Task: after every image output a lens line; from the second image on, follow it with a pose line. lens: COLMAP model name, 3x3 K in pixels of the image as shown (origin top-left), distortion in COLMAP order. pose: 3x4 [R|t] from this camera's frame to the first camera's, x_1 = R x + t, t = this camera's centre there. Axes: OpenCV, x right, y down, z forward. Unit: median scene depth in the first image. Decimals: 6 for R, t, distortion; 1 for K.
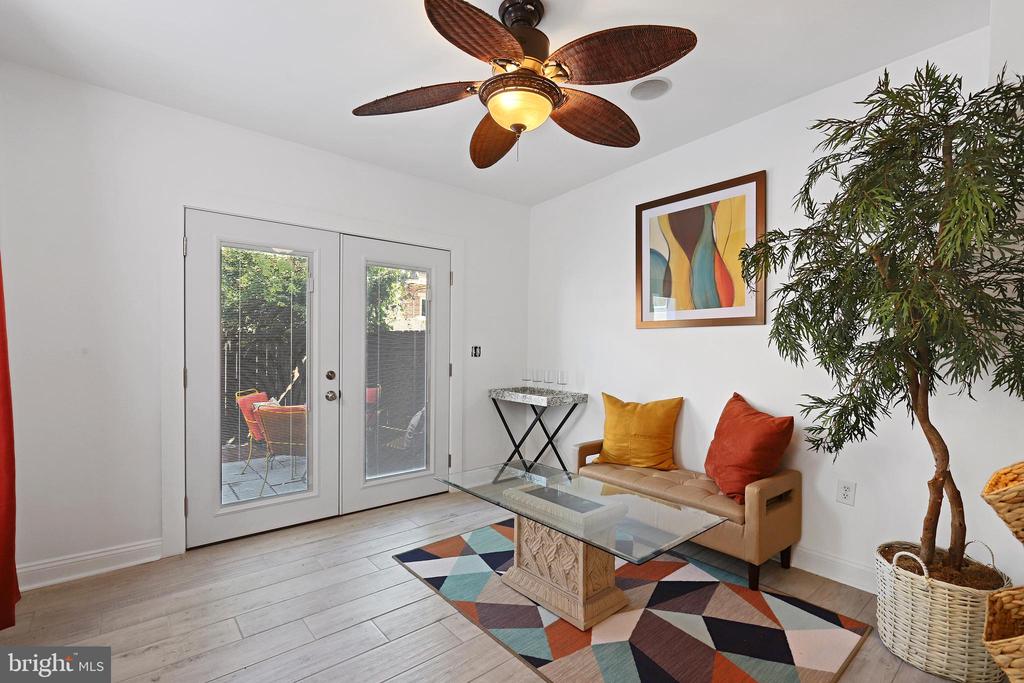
lens RADIAL K [[458.7, 0, 512.5], [0, 458.7, 346.8], [0, 0, 1]] dist [-0.005432, 0.001338]
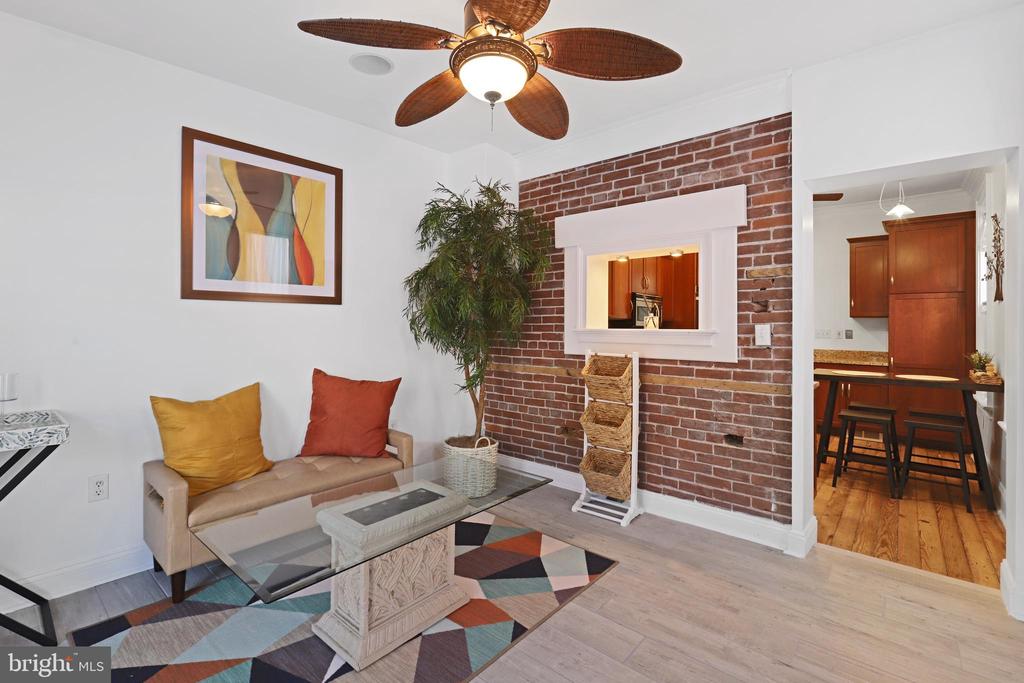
lens RADIAL K [[458.7, 0, 502.1], [0, 458.7, 311.5], [0, 0, 1]] dist [-0.005432, 0.001338]
pose [[-0.144279, 0.016329, 0.989402, -0.604041], [-0.009697, 0.999793, -0.017914, -0.013978], [-0.989489, -0.012179, -0.144091, 0.729304]]
